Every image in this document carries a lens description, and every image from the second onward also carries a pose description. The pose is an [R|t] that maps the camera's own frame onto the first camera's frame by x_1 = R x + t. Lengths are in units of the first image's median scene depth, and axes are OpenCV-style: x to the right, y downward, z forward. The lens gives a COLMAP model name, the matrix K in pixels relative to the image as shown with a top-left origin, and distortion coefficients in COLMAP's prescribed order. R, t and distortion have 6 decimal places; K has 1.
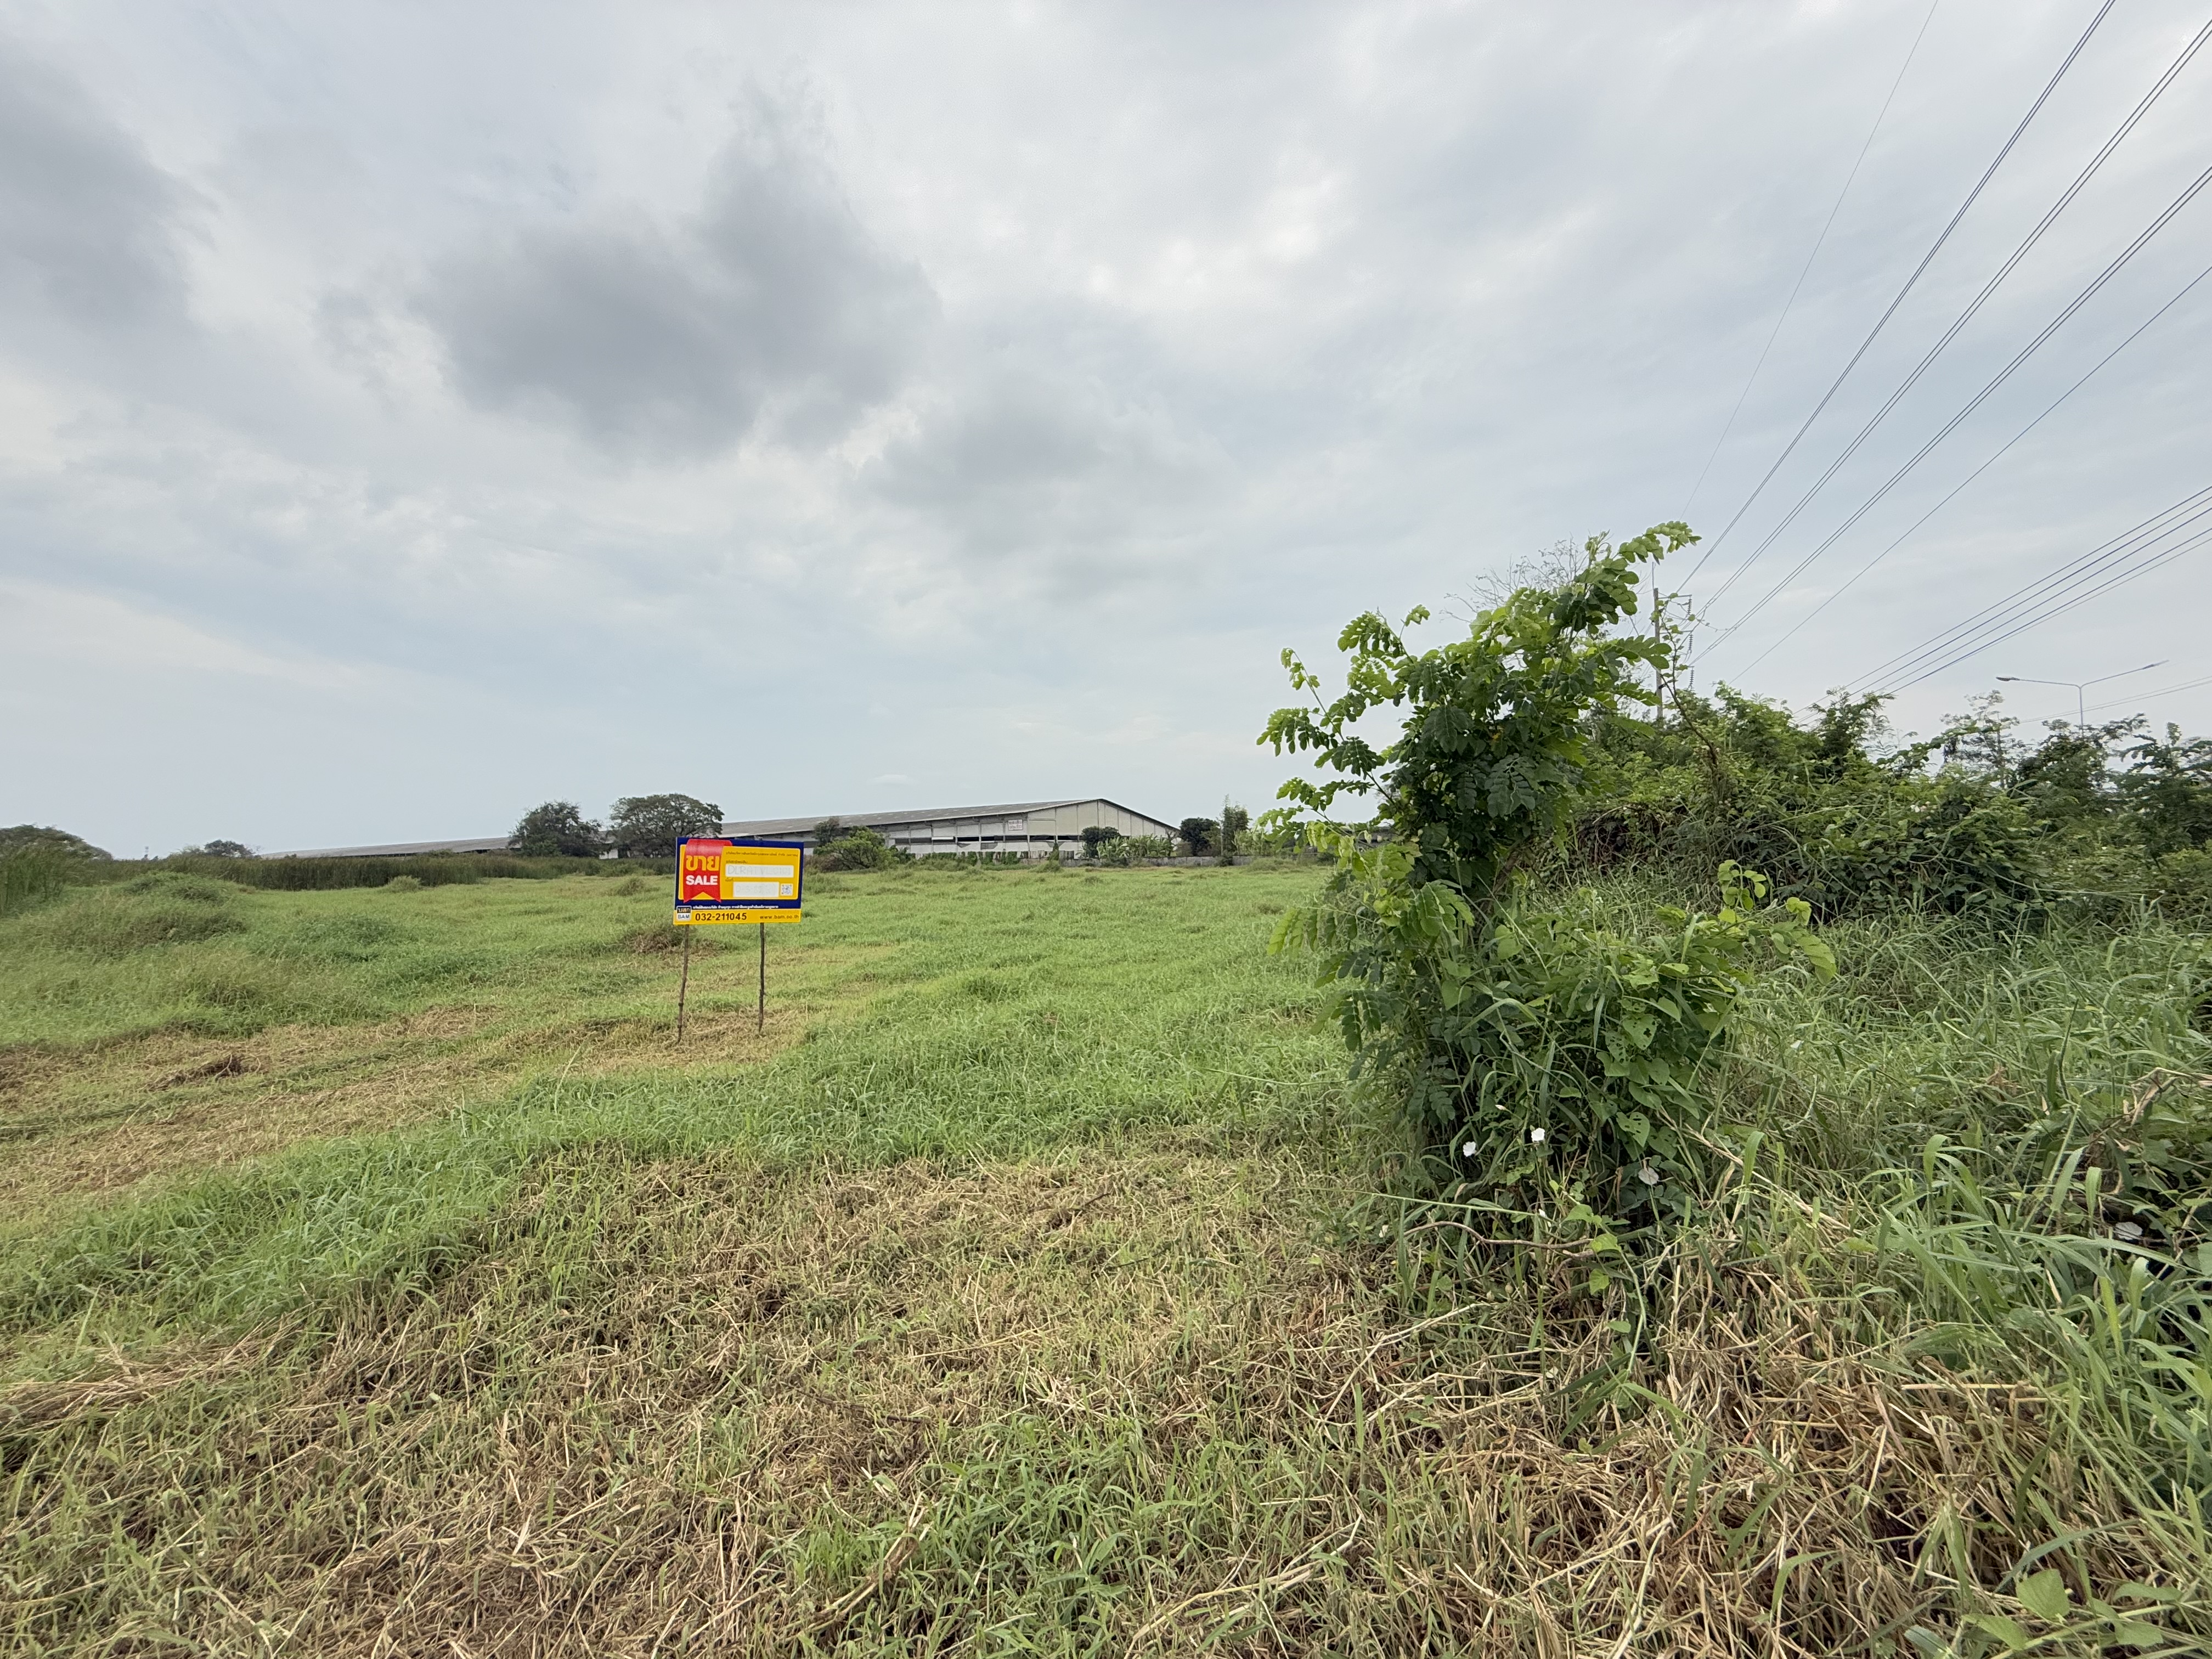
lens RADIAL K [[887.1, 0, 1102.6], [0, 887.1, 841.6], [0, 0, 1]] dist [0.001501, -0.000005]
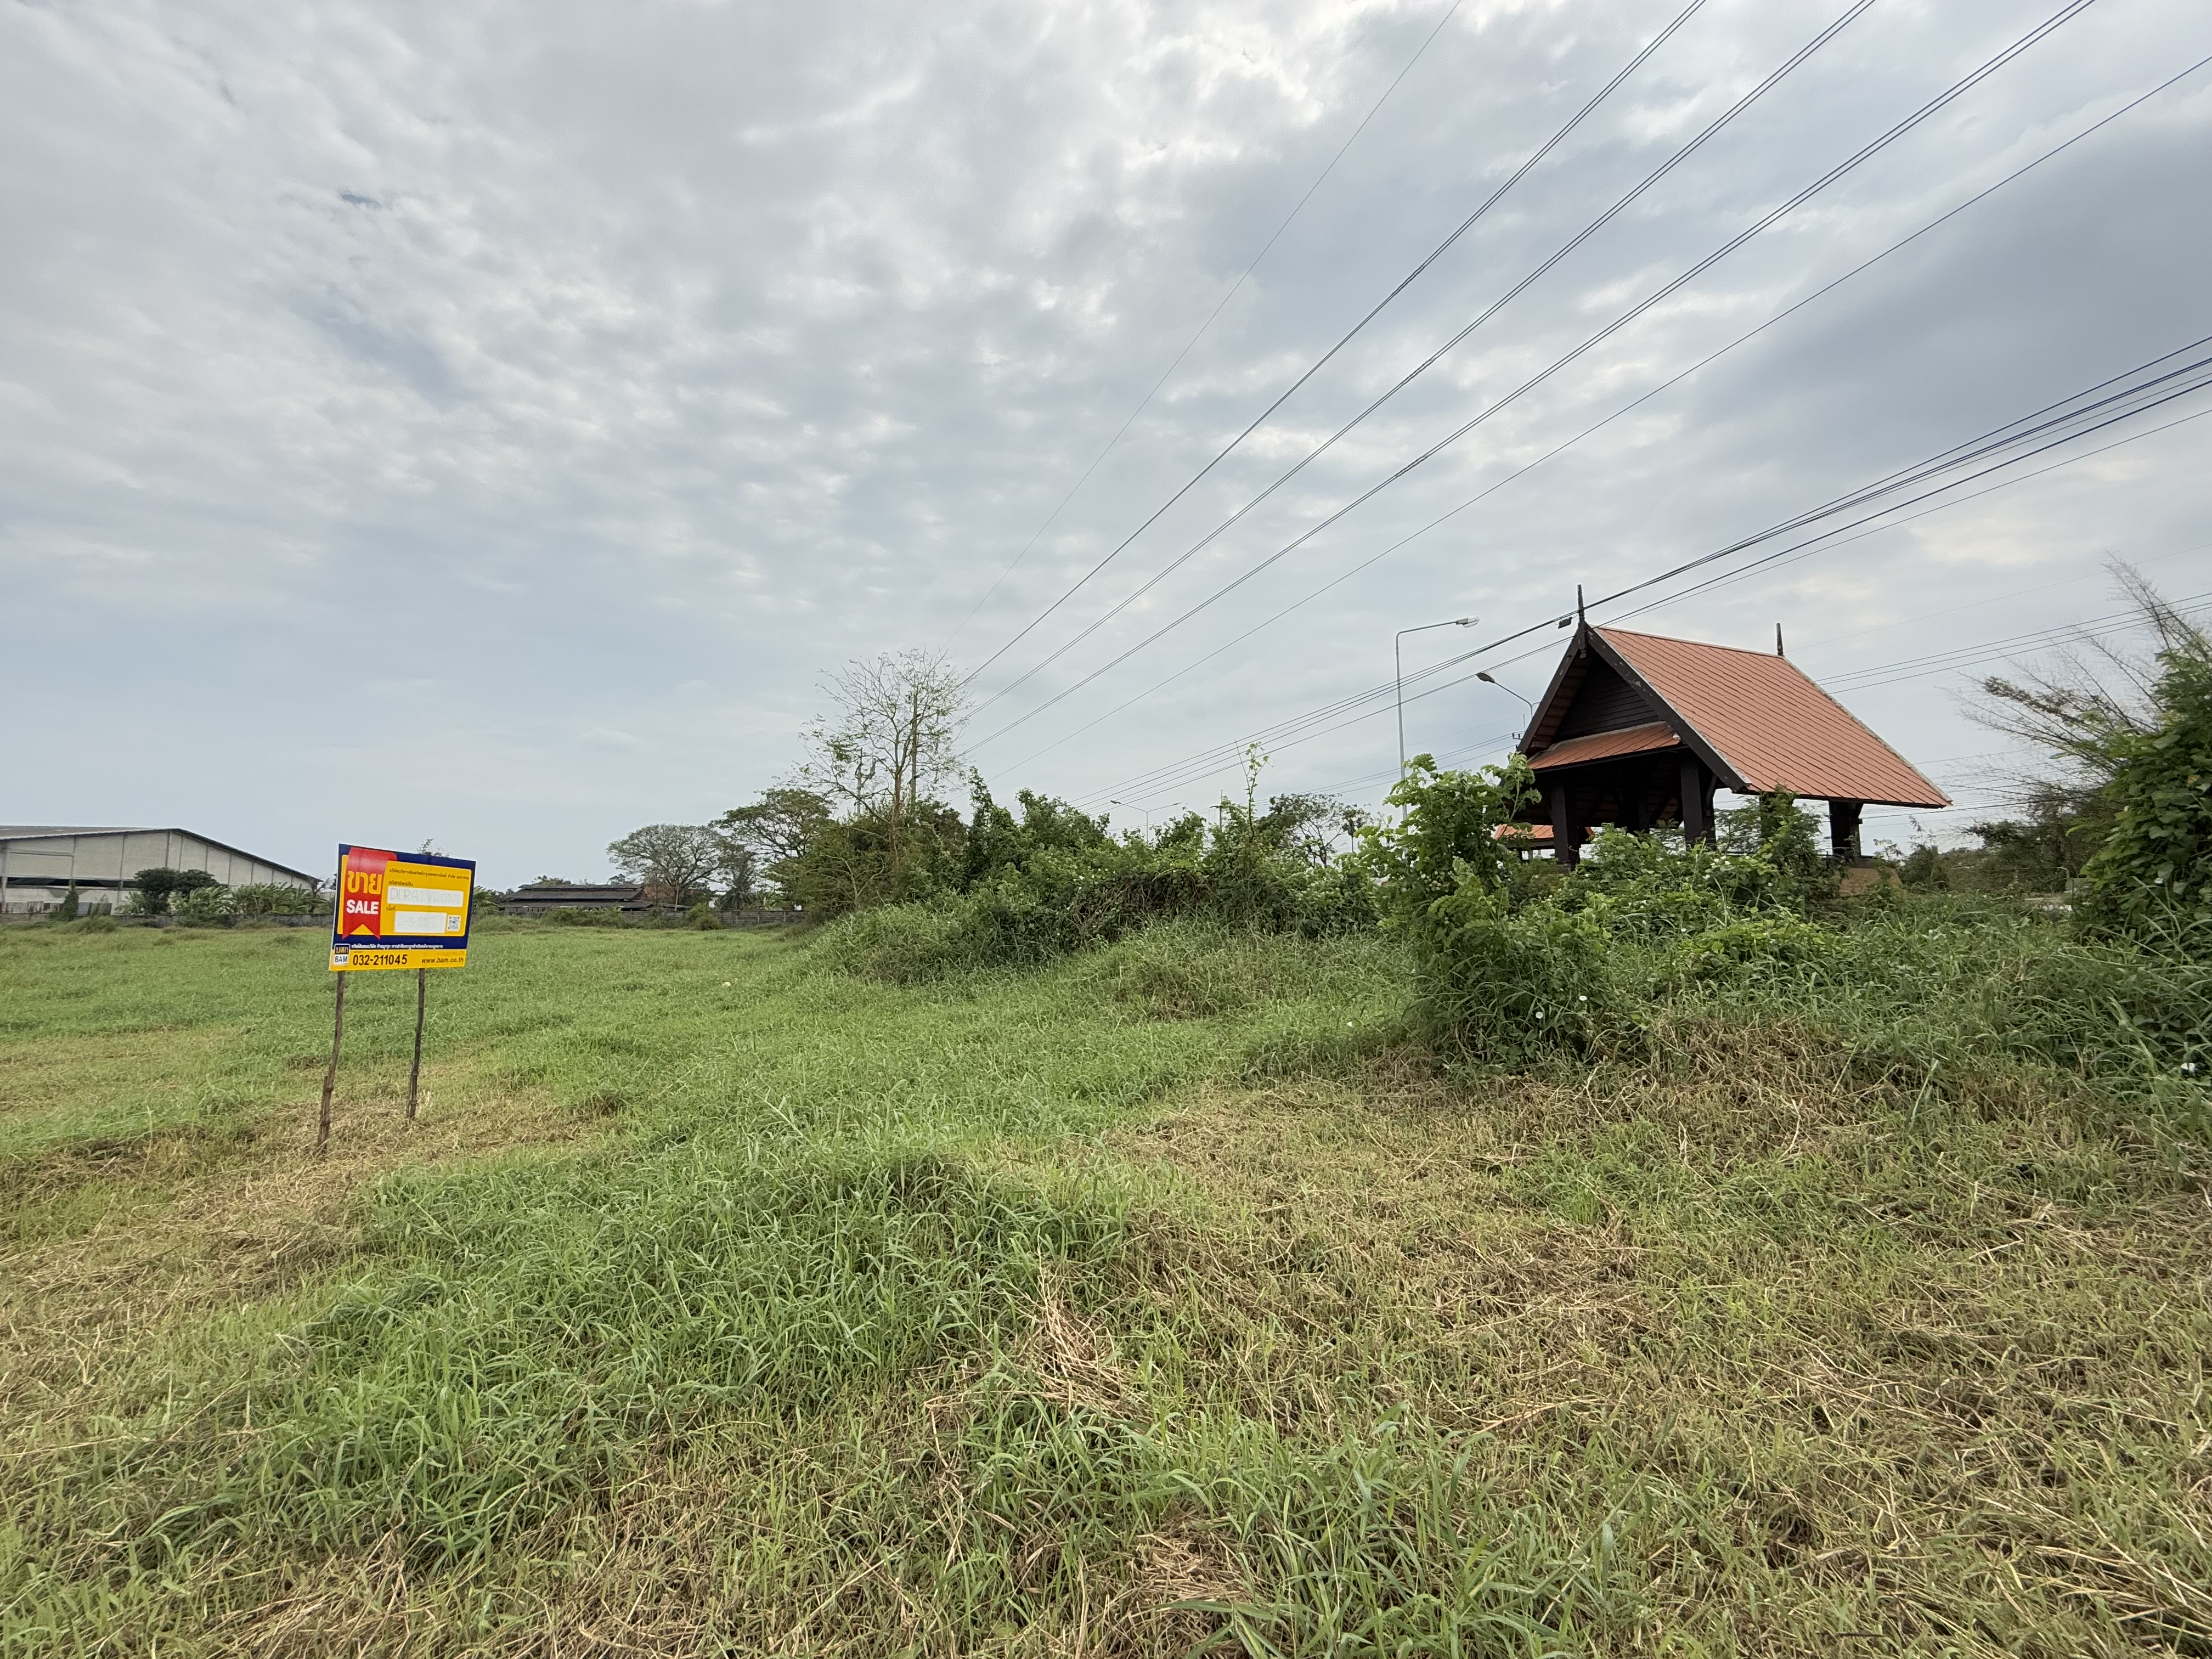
lens RADIAL K [[885.5, 0, 1106.0], [0, 885.5, 829.5], [0, 0, 1]] dist [-0.002249, 0.000476]
pose [[0.669152, 0.085676, 0.738170, -0.303180], [-0.022375, 0.995204, -0.095226, 0.018775], [-0.742788, 0.047204, 0.667860, 0.048982]]
